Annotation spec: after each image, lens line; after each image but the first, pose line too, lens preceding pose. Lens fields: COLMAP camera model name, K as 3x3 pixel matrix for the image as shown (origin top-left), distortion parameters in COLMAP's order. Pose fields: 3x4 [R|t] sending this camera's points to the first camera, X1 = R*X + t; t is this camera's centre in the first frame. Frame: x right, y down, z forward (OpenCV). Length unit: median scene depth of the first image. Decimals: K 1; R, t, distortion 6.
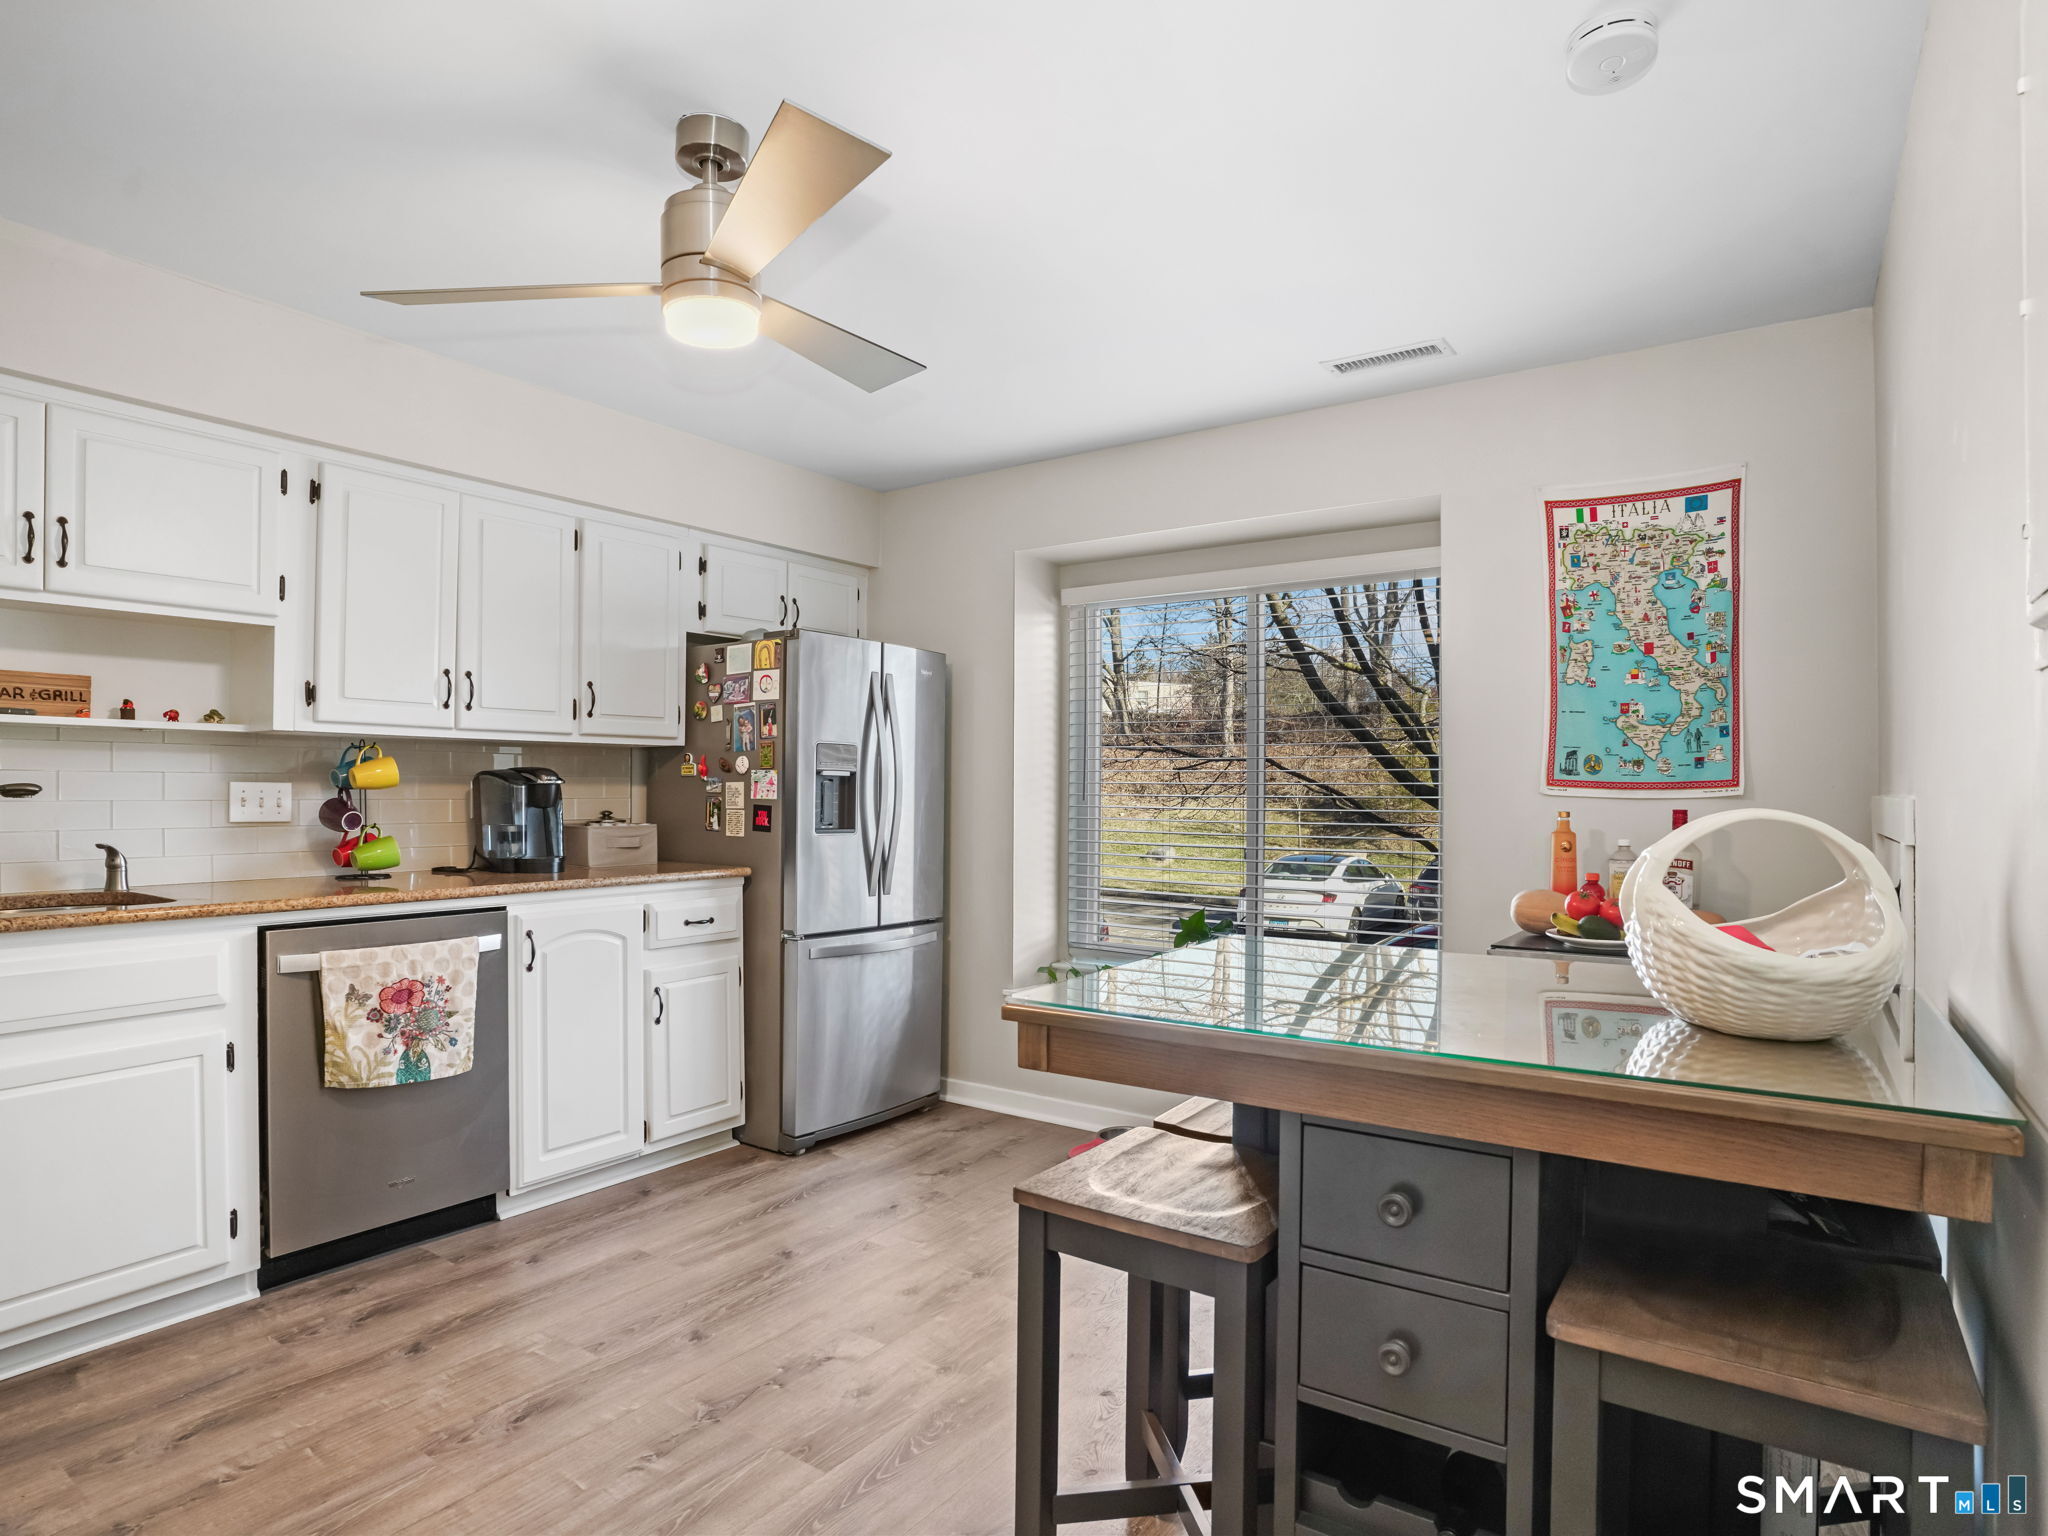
lens RADIAL K [[1115.8, 0, 1011.4], [0, 1115.8, 773.8], [0, 0, 1]] dist [-0.065859, 0.018109]
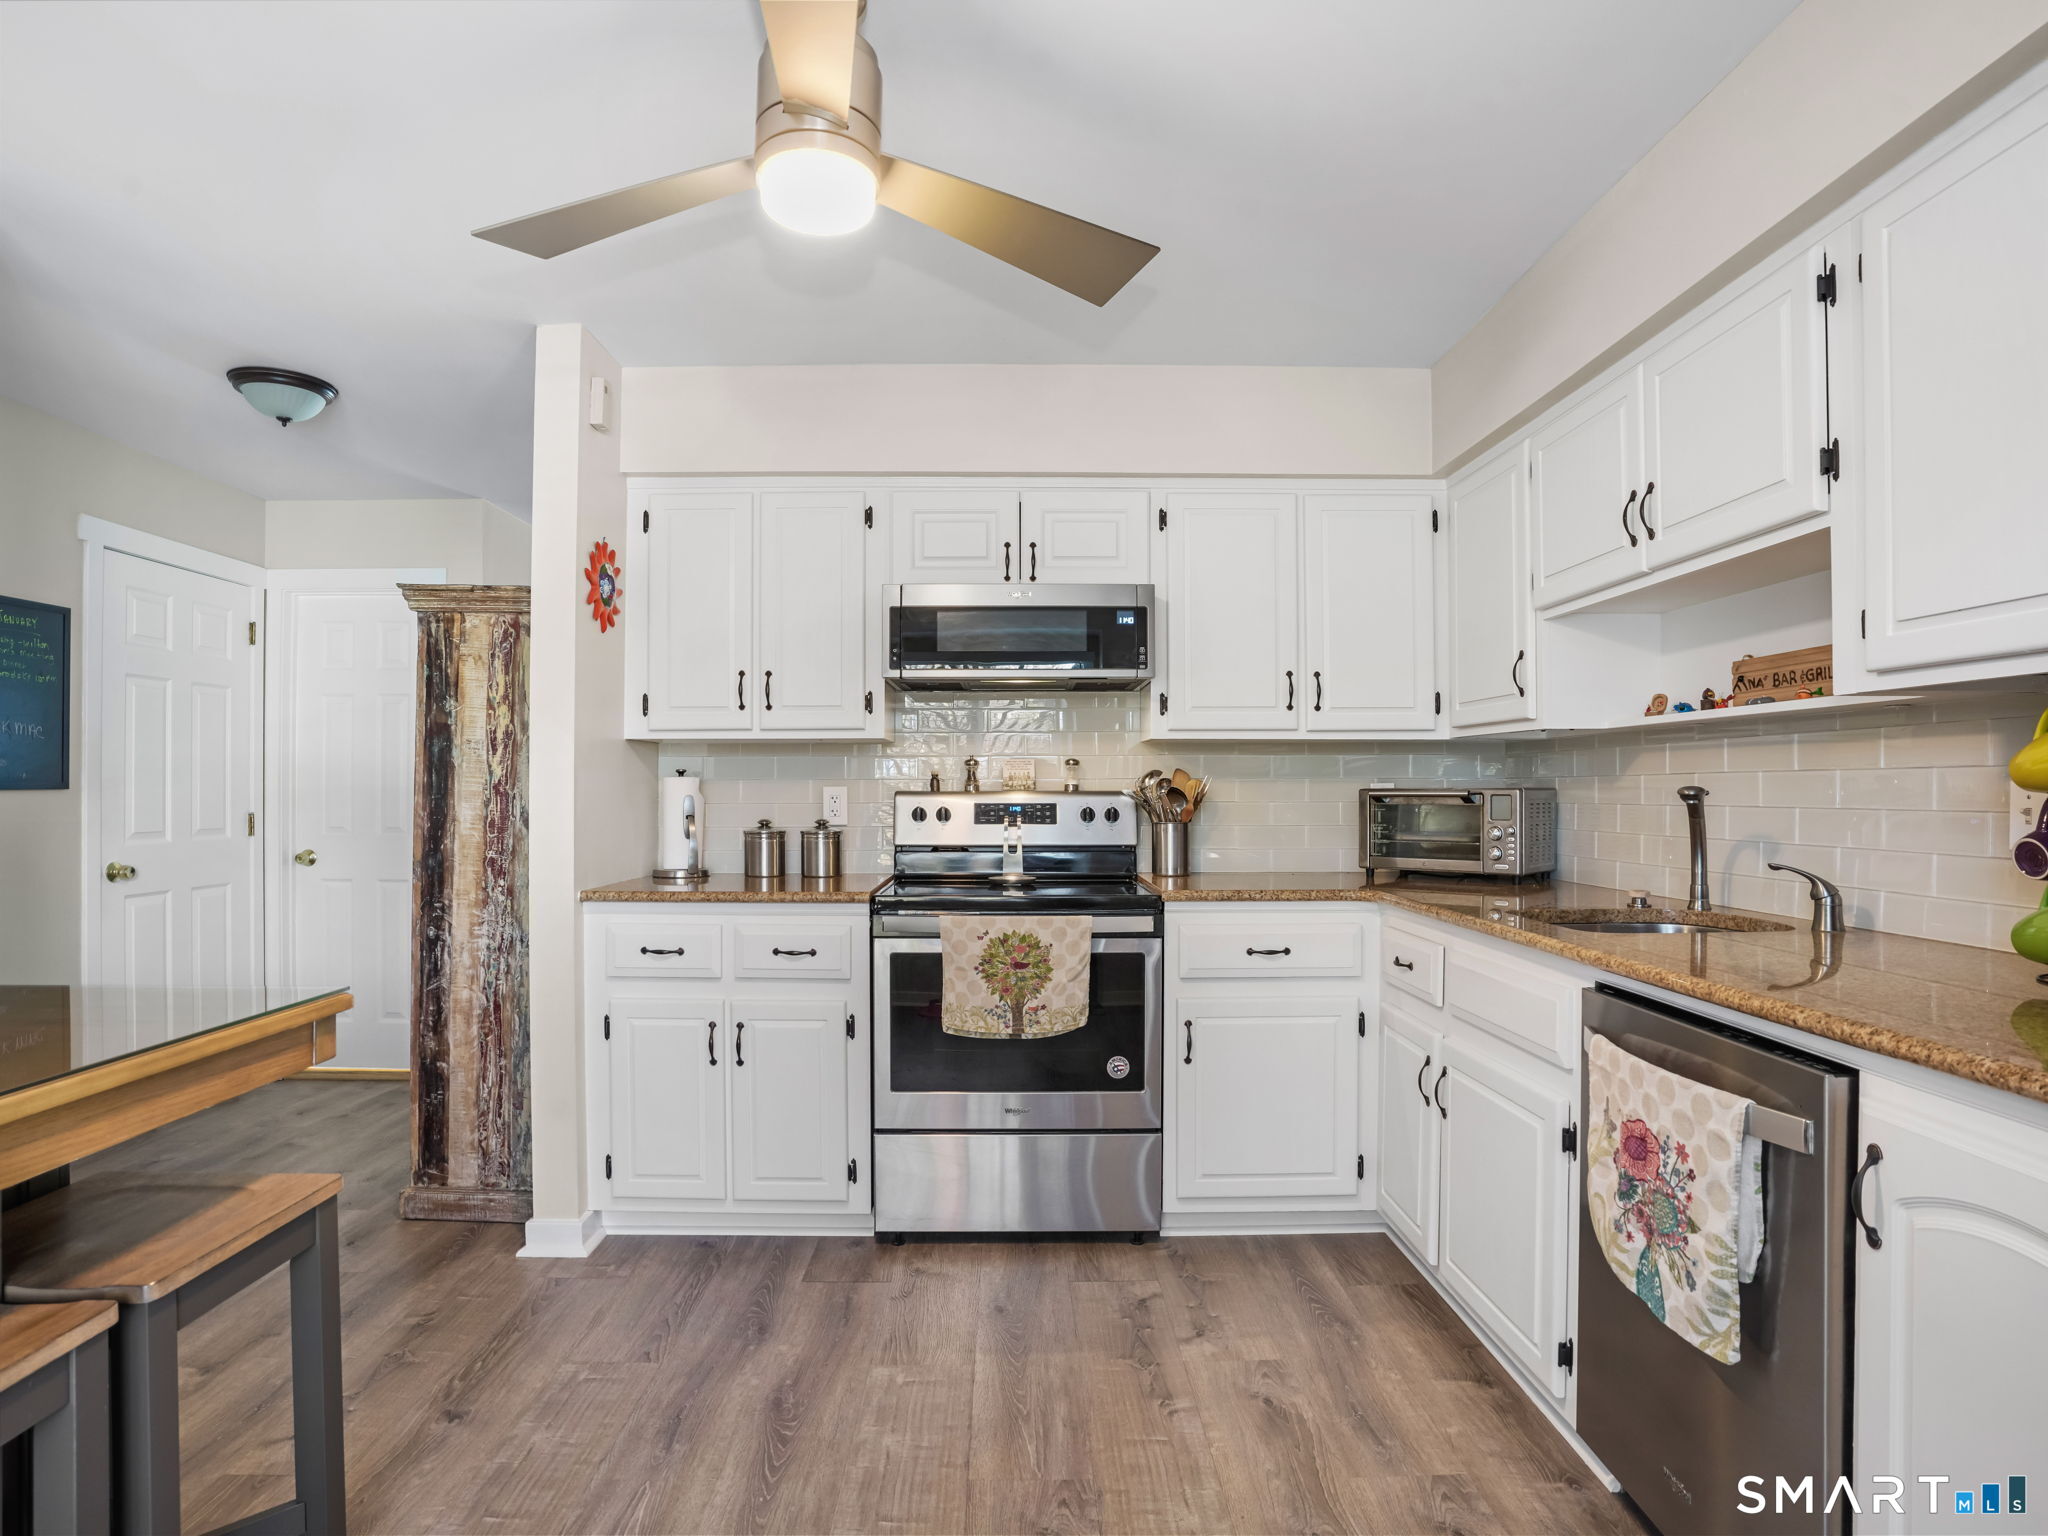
lens RADIAL K [[1115.8, 0, 1015.6], [0, 1115.8, 772.3], [0, 0, 1]] dist [-0.065859, 0.018109]
pose [[-0.813738, -0.008854, -0.581164, 0.049526], [0.010463, 0.999499, -0.029877, 0.016324], [0.581137, -0.030393, -0.813238, 1.245917]]
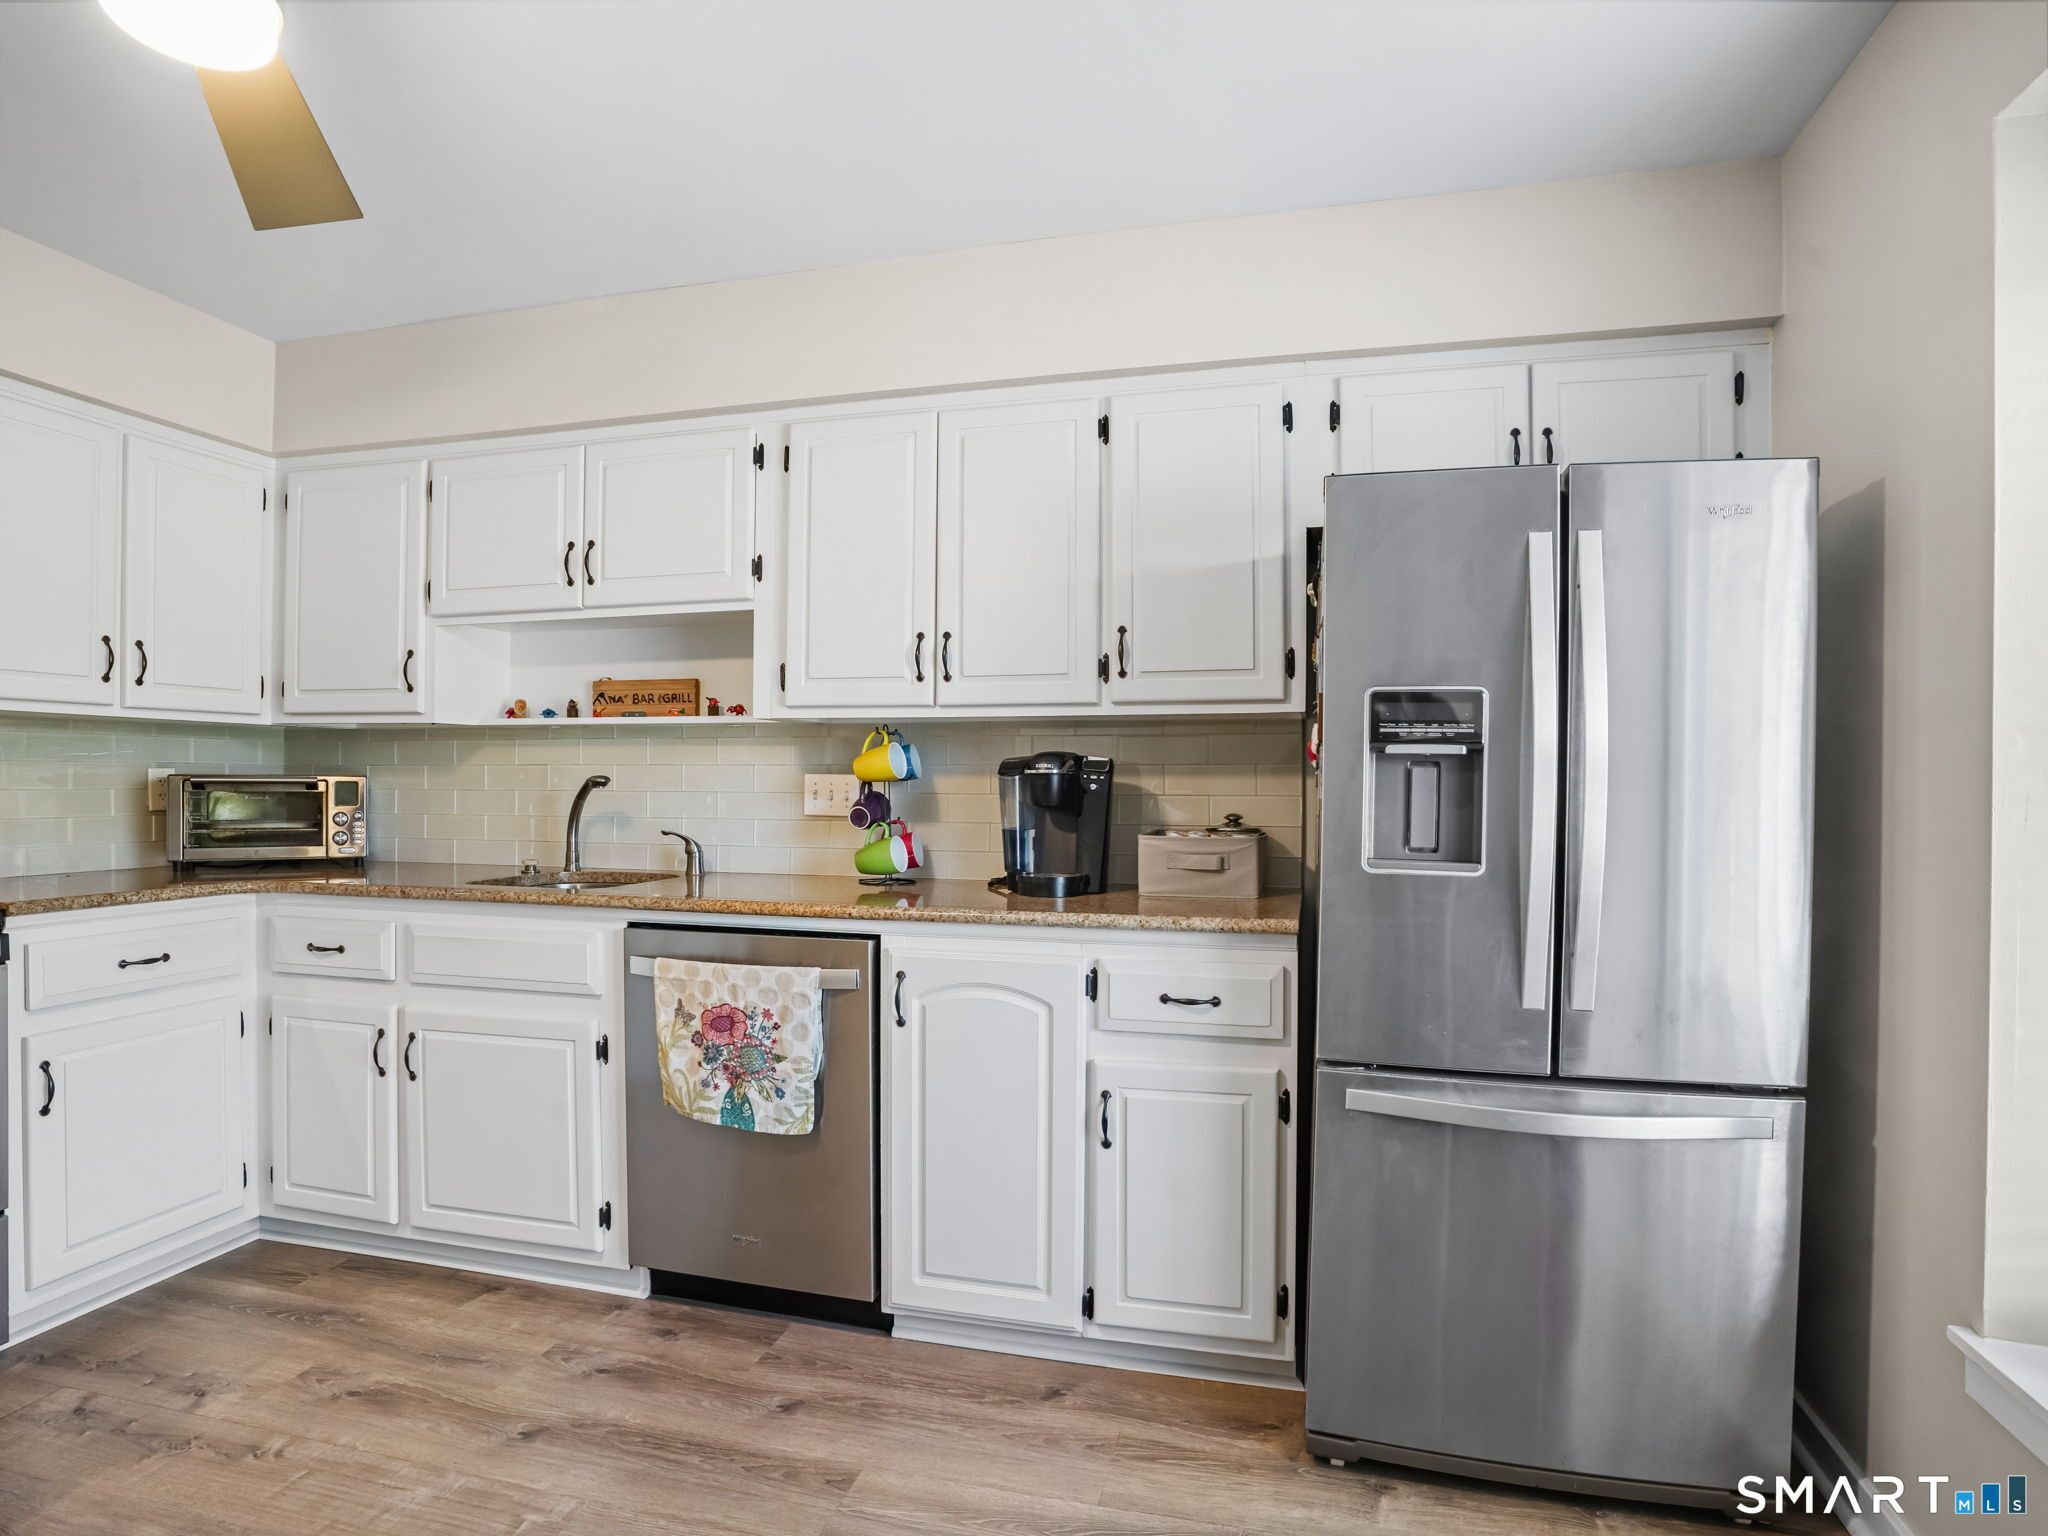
lens RADIAL K [[1115.8, 0, 1013.4], [0, 1115.8, 777.0], [0, 0, 1]] dist [-0.065859, 0.018109]
pose [[0.351326, -0.000332, -0.936253, 0.321559], [0.012147, 0.999917, 0.004204, 0.009366], [0.936175, -0.012849, 0.351301, 0.883227]]
